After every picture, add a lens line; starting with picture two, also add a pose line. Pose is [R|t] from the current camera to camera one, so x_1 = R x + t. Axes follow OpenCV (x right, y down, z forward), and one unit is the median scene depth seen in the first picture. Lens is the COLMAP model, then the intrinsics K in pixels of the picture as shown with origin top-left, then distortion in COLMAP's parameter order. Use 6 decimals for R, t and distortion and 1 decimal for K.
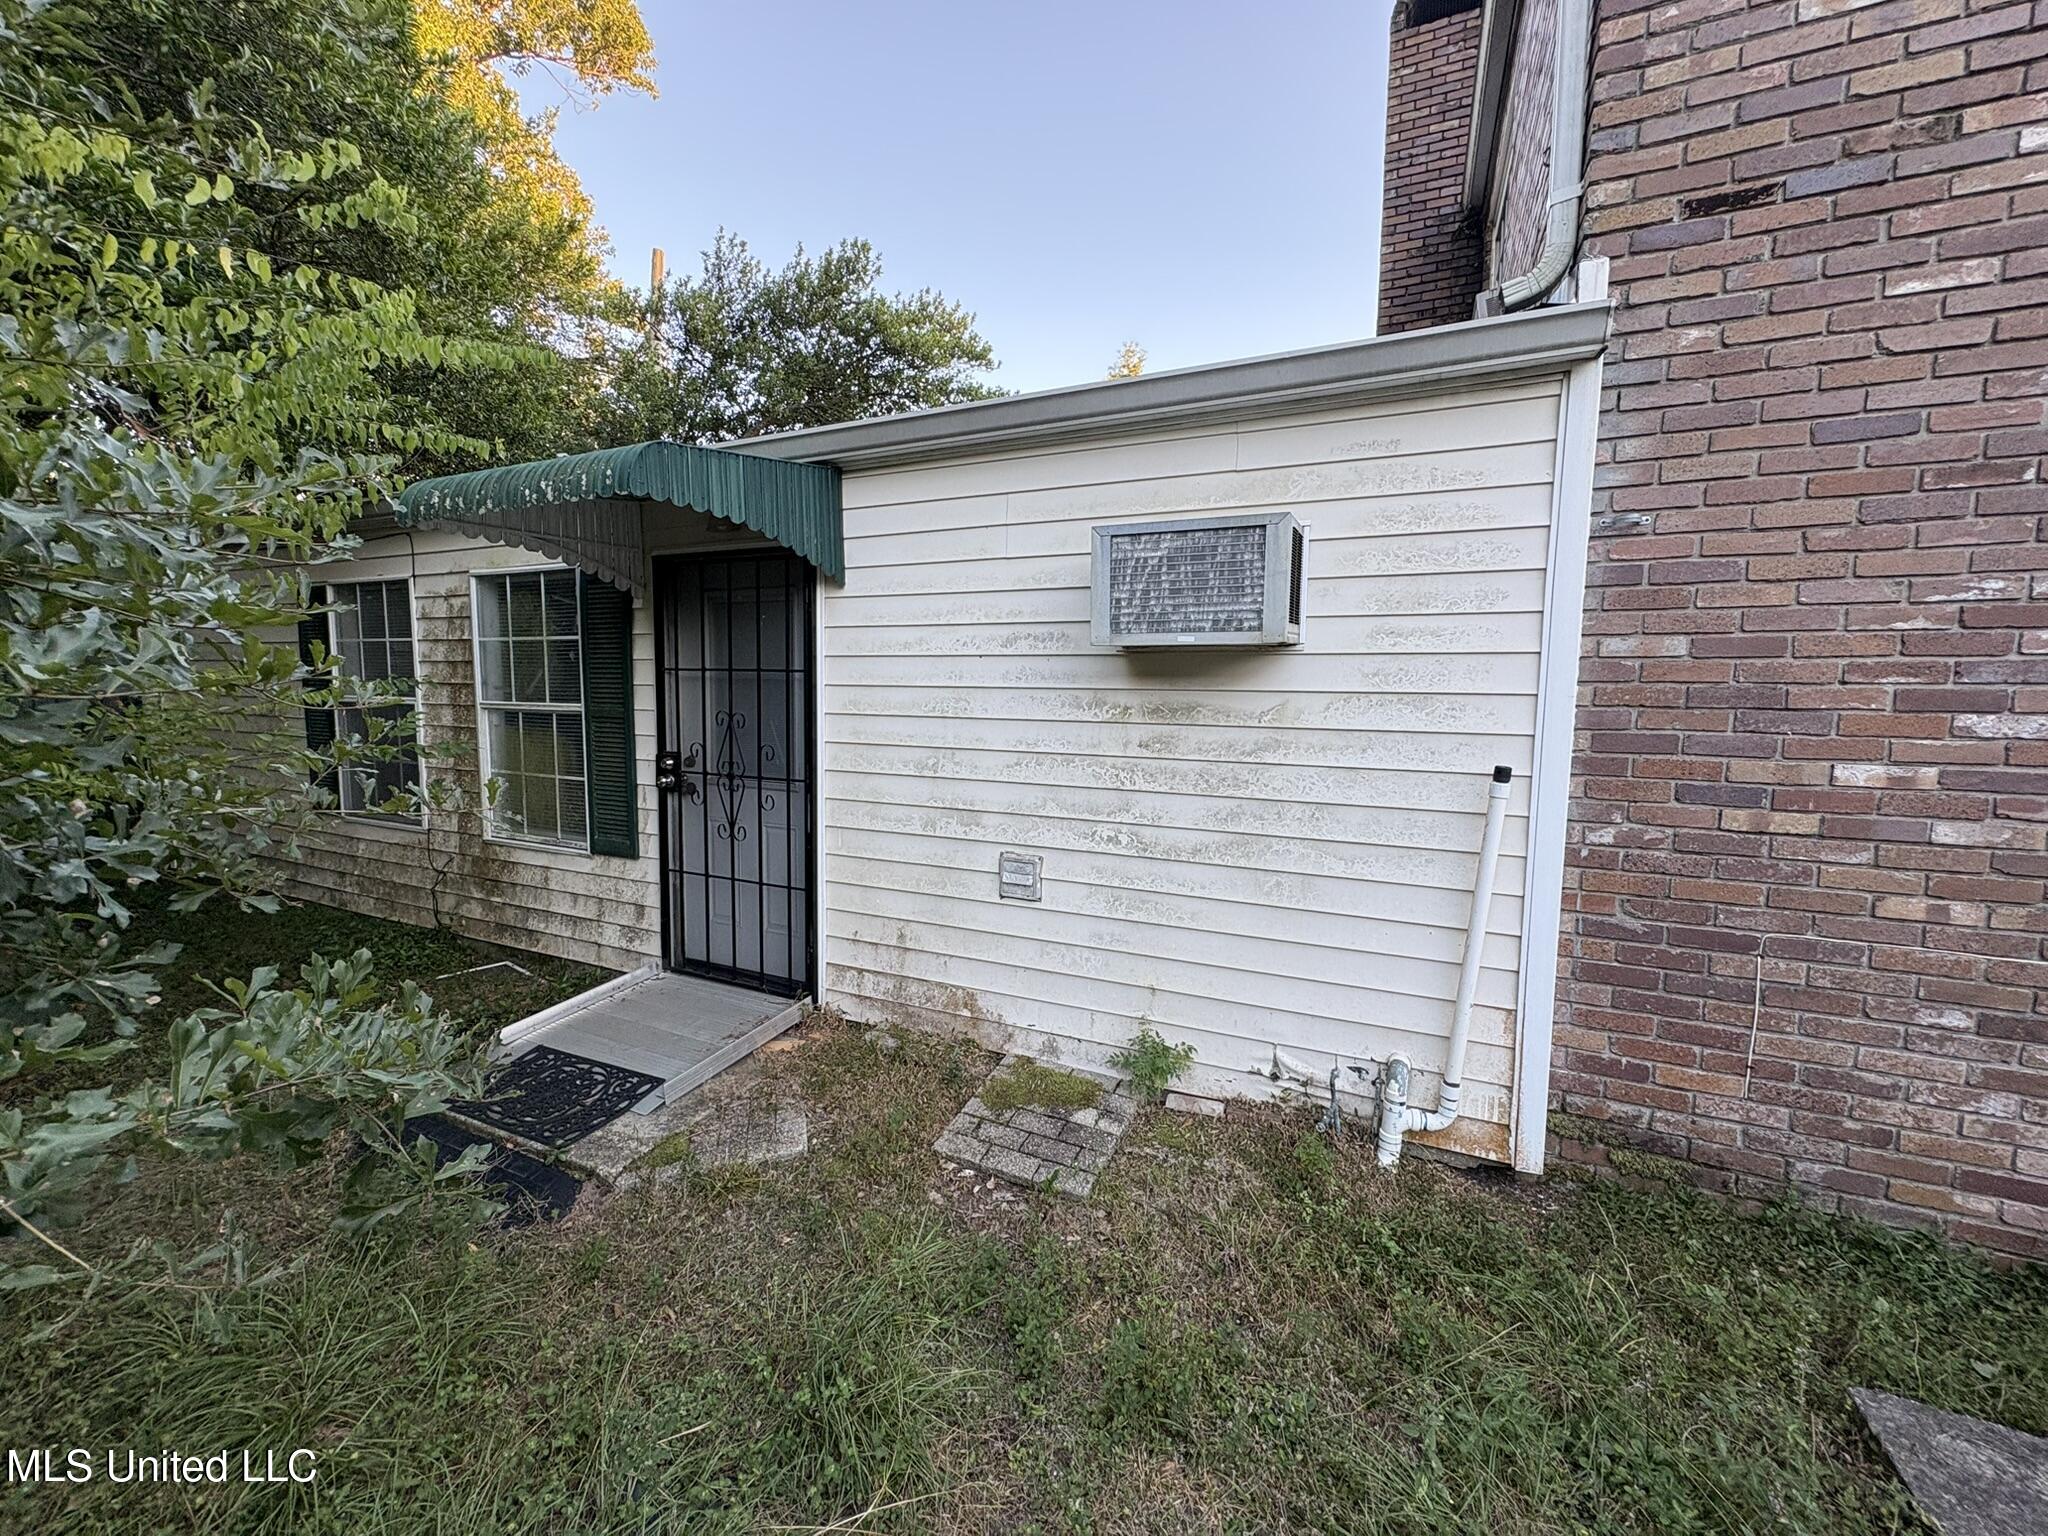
lens RADIAL K [[815.2, 0, 1024.8], [0, 815.2, 768.2], [0, 0, 1]] dist [0.000970, -0.000261]
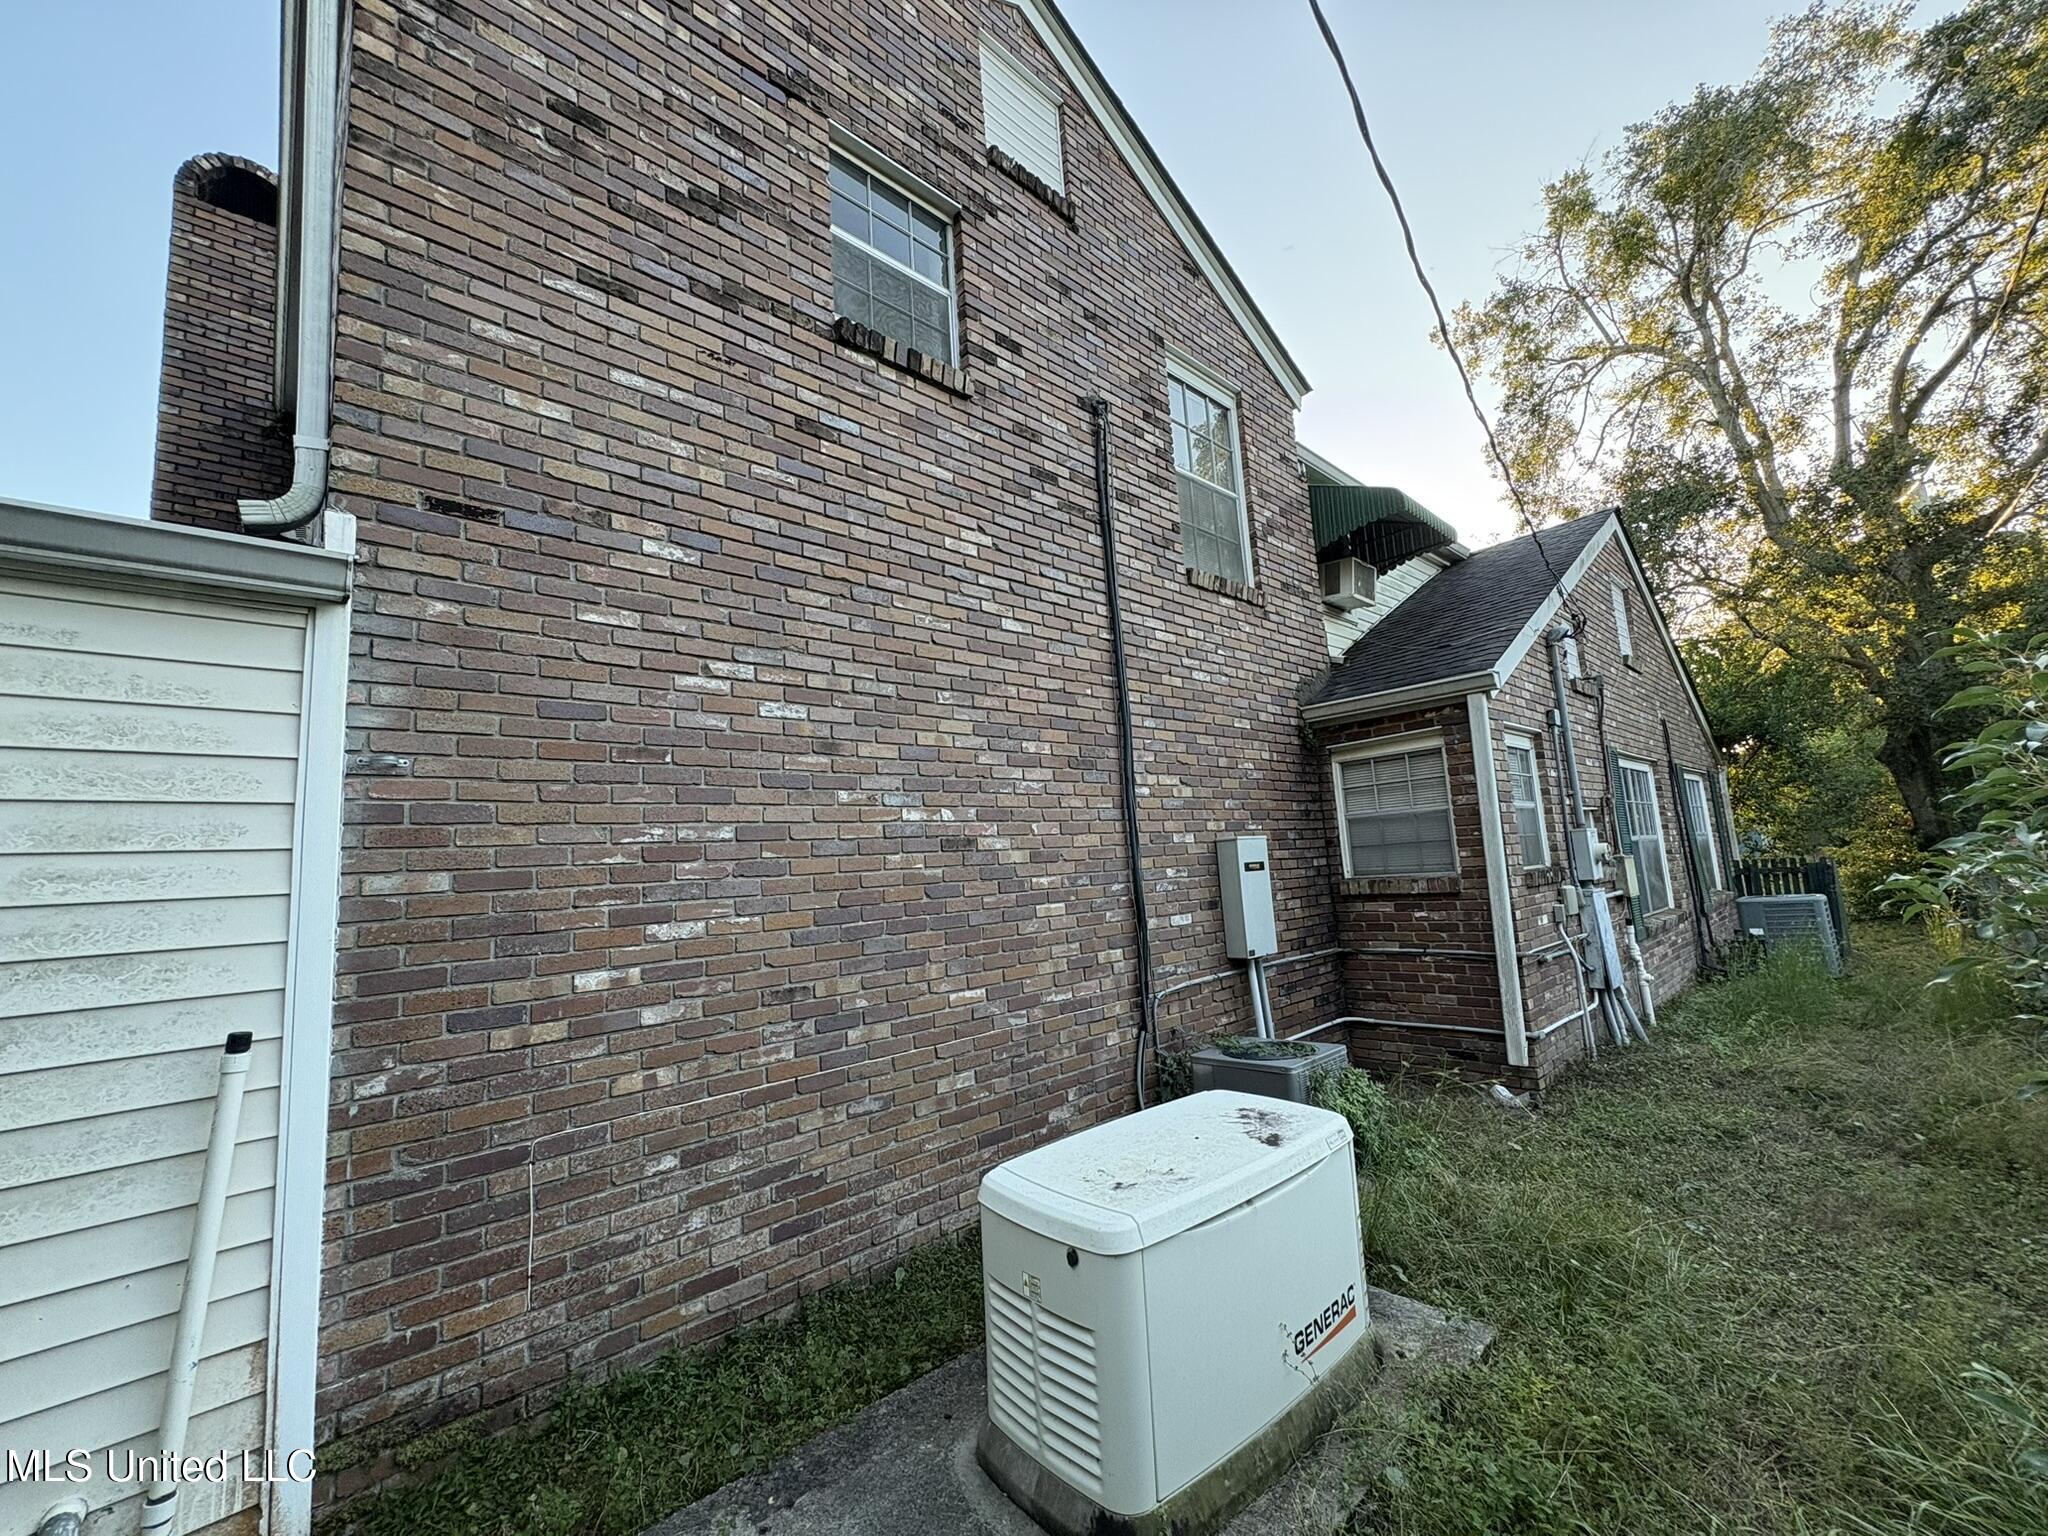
lens RADIAL K [[815.2, 0, 1023.6], [0, 815.2, 767.2], [0, 0, 1]] dist [0.000970, -0.000261]
pose [[0.377715, 0.086862, 0.921839, 0.100538], [0.157640, 0.975022, -0.156465, -0.010650], [-0.912404, 0.204418, 0.354587, -0.091968]]
